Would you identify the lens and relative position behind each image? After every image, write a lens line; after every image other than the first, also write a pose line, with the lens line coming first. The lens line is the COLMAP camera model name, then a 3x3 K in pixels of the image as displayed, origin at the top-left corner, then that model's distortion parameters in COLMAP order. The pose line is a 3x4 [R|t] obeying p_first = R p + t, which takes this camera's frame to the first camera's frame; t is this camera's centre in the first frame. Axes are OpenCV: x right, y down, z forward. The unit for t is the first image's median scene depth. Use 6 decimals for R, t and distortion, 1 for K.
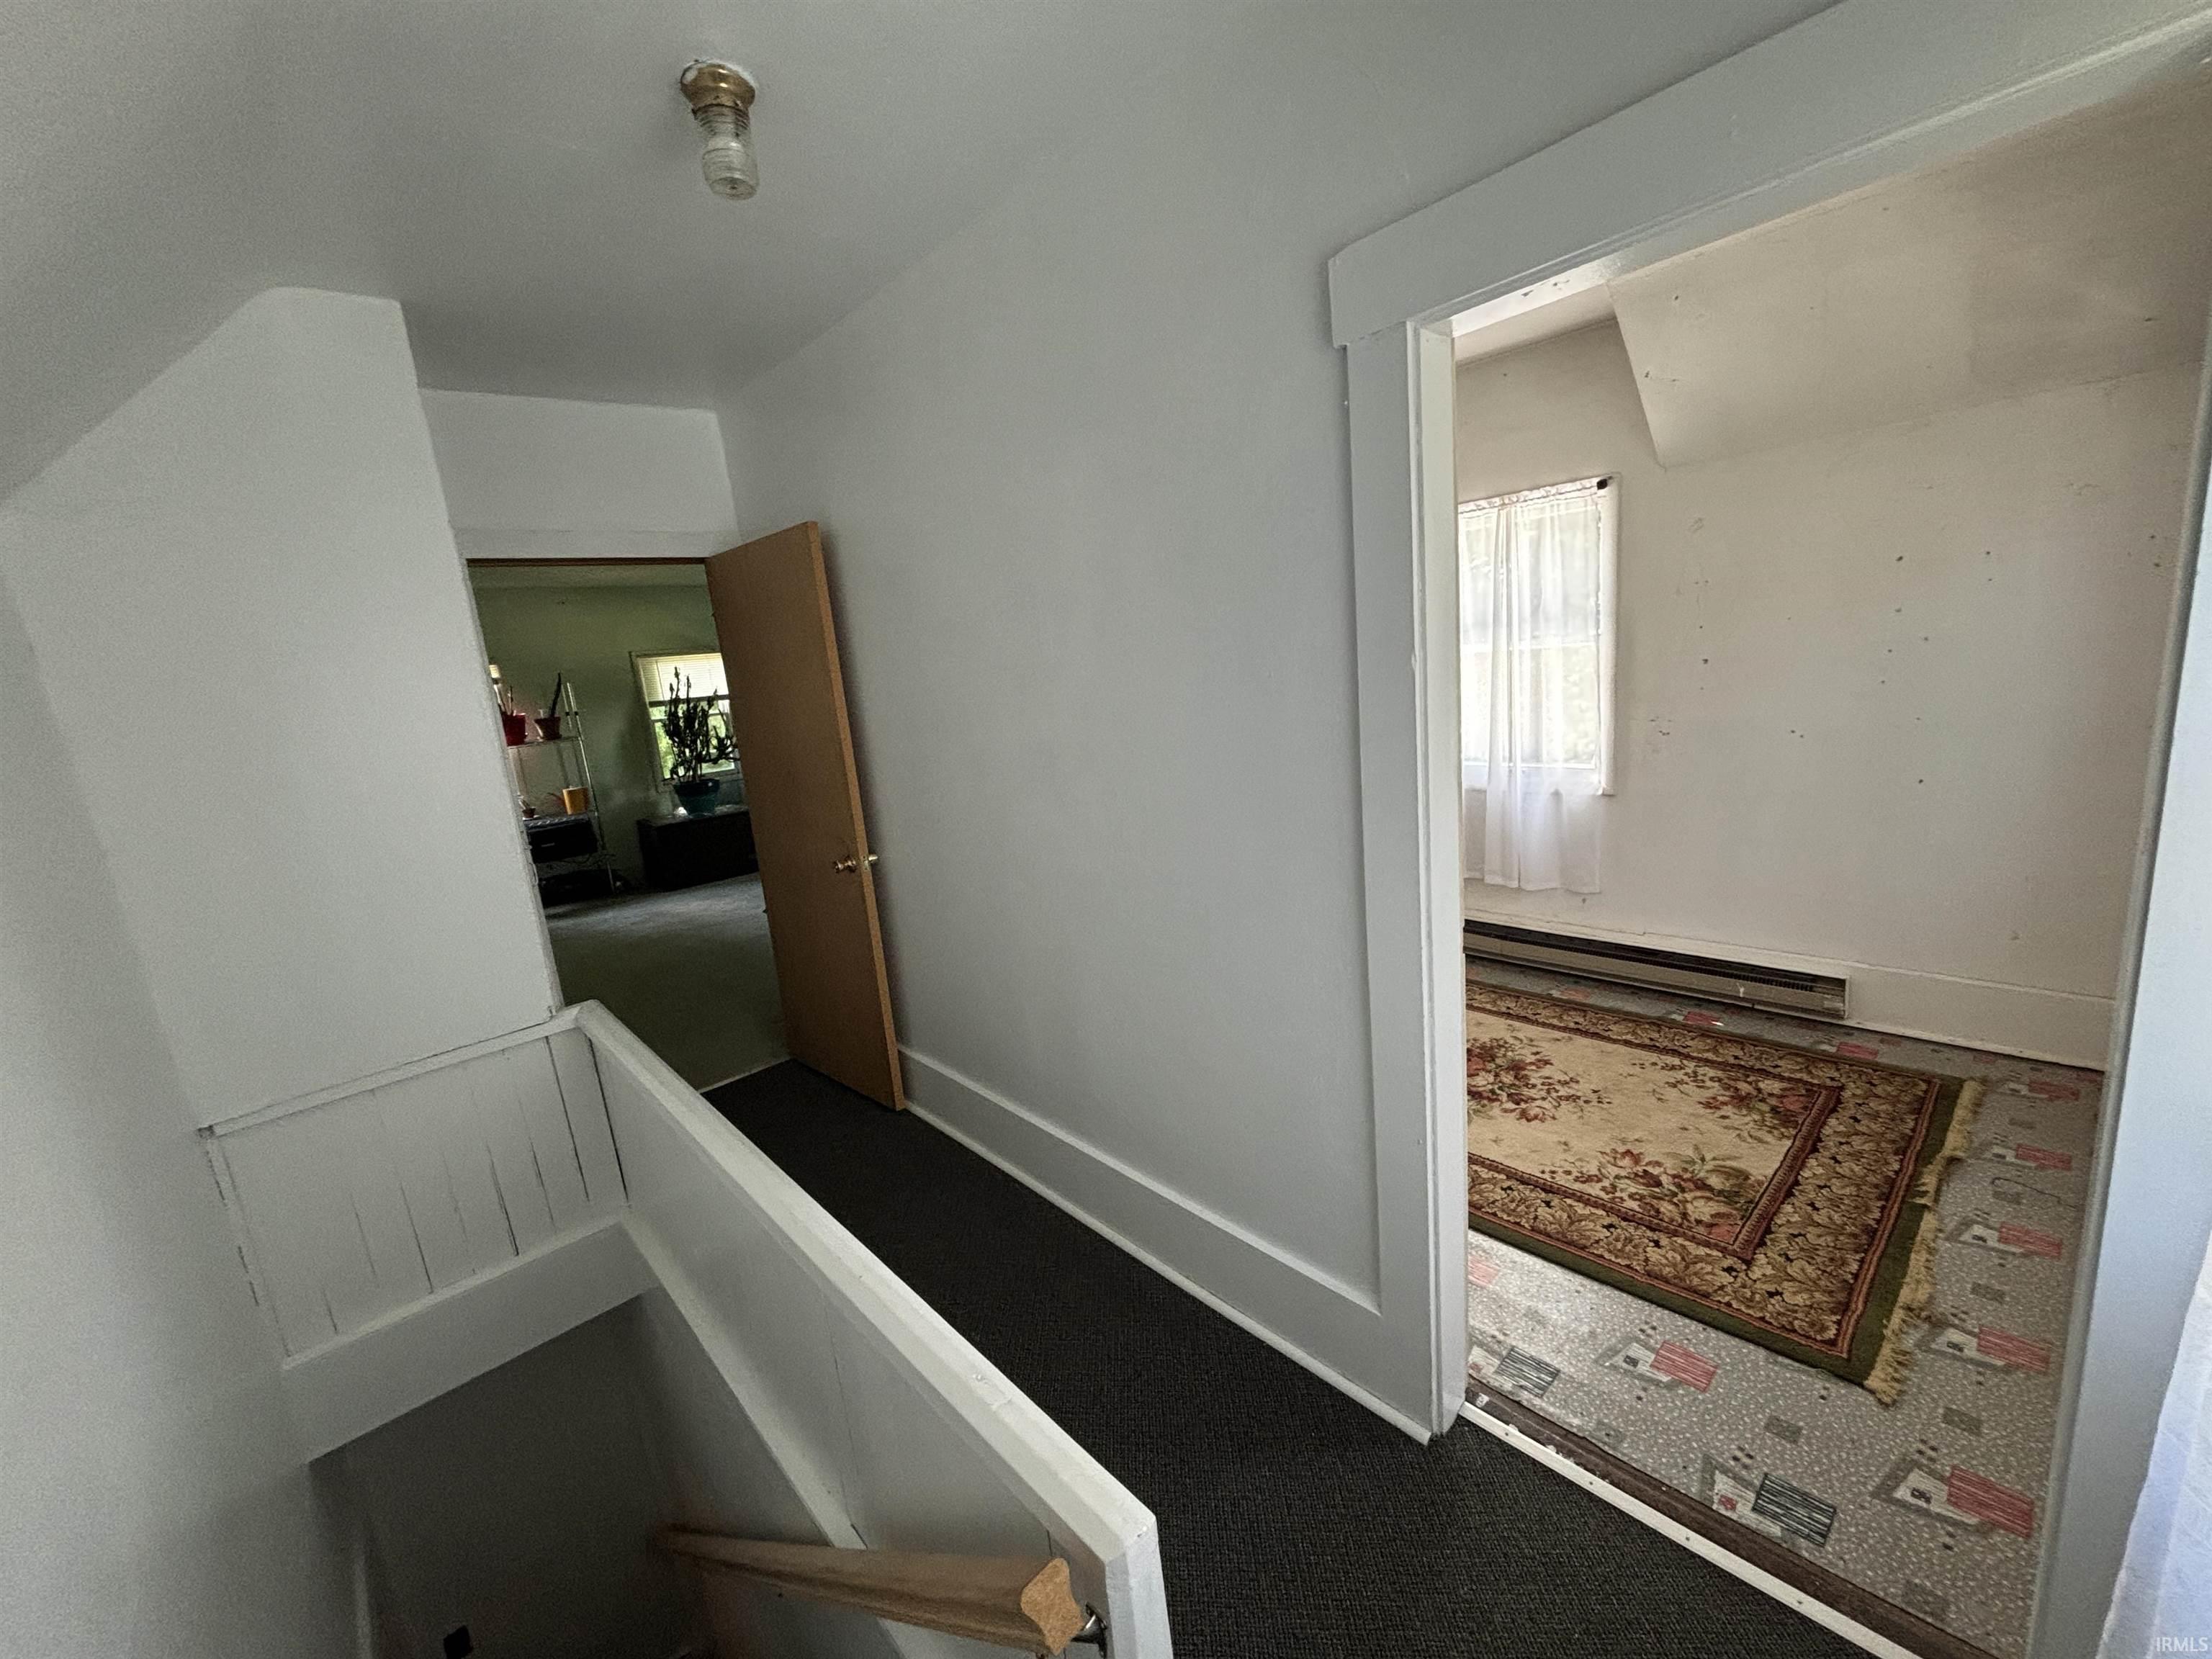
lens RADIAL K [[901.6, 0, 1097.9], [0, 901.6, 822.4], [0, 0, 1]] dist [0.000577, 0.000115]
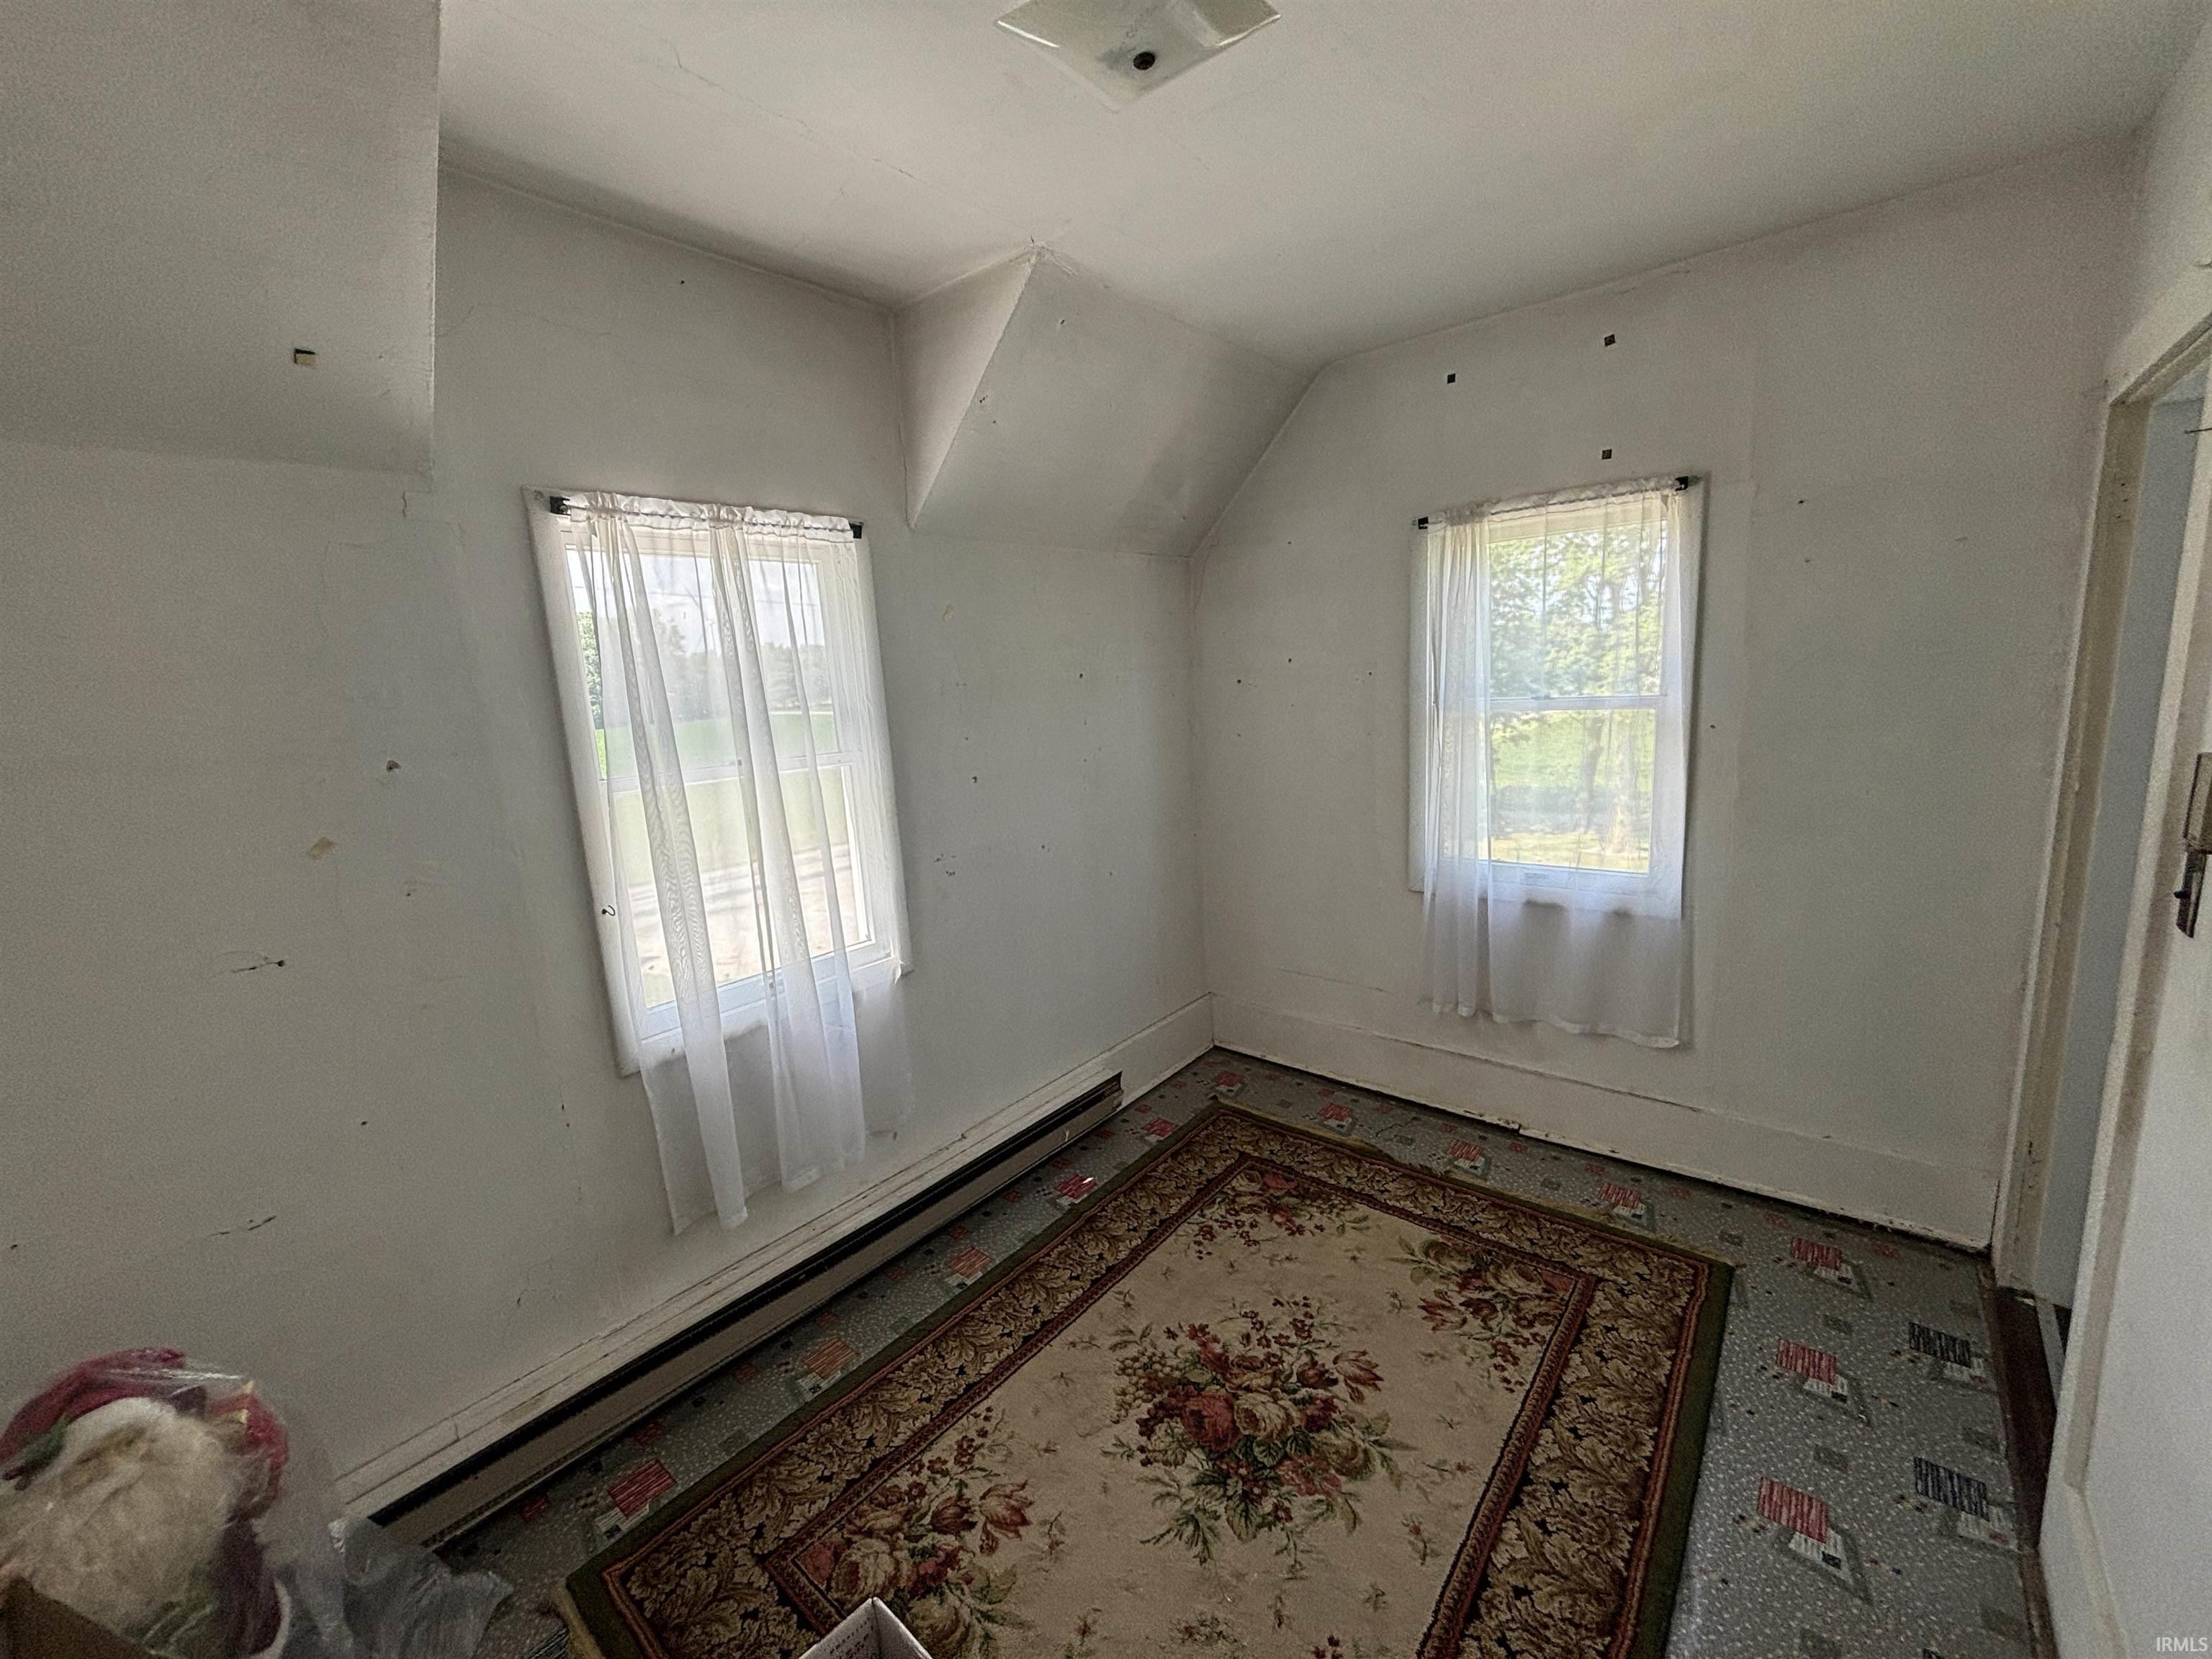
lens RADIAL K [[901.6, 0, 1097.9], [0, 901.6, 822.4], [0, 0, 1]] dist [0.000577, 0.000115]
pose [[-0.135938, -0.066883, 0.988457, -0.171060], [0.246468, 0.964068, 0.099129, -0.217801], [-0.959570, 0.257098, -0.114569, 1.119421]]
